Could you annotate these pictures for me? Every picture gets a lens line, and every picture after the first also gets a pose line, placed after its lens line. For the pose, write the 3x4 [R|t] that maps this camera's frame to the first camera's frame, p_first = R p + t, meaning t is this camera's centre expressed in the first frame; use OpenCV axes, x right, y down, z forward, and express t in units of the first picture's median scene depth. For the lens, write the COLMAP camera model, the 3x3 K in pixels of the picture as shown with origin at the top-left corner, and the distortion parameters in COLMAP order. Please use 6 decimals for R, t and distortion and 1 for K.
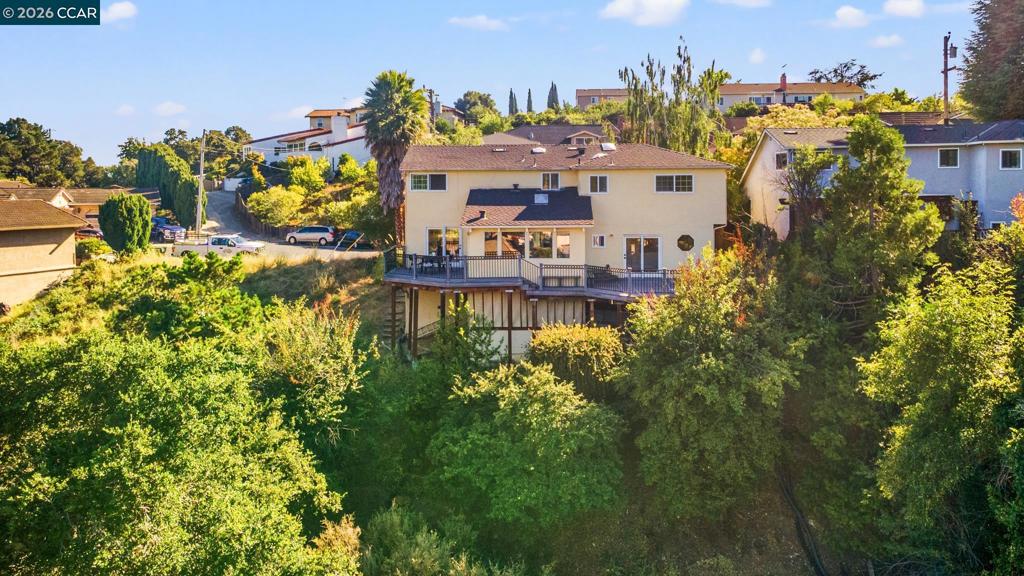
lens RADIAL K [[787.2, 0, 515.5], [0, 787.2, 190.3], [0, 0, 1]] dist [0.039640, 0.000309]
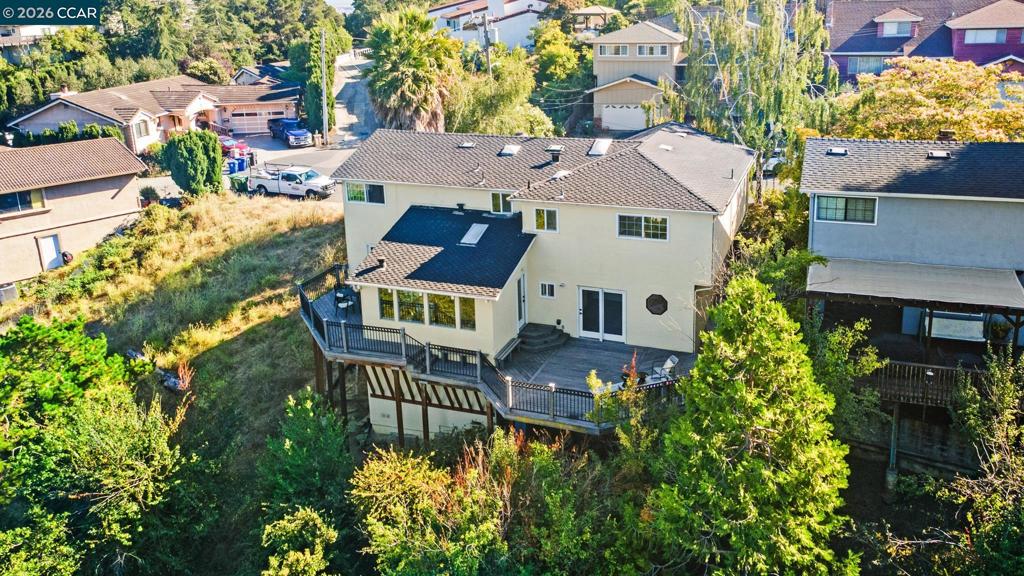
lens RADIAL K [[785.6, 0, 559.5], [0, 785.6, 221.6], [0, 0, 1]] dist [0.009129, 0.000763]
pose [[0.952719, 0.075822, -0.294240, 0.315667], [0.007770, 0.961970, 0.273046, -0.197116], [0.303753, -0.262422, 0.915898, 0.284923]]
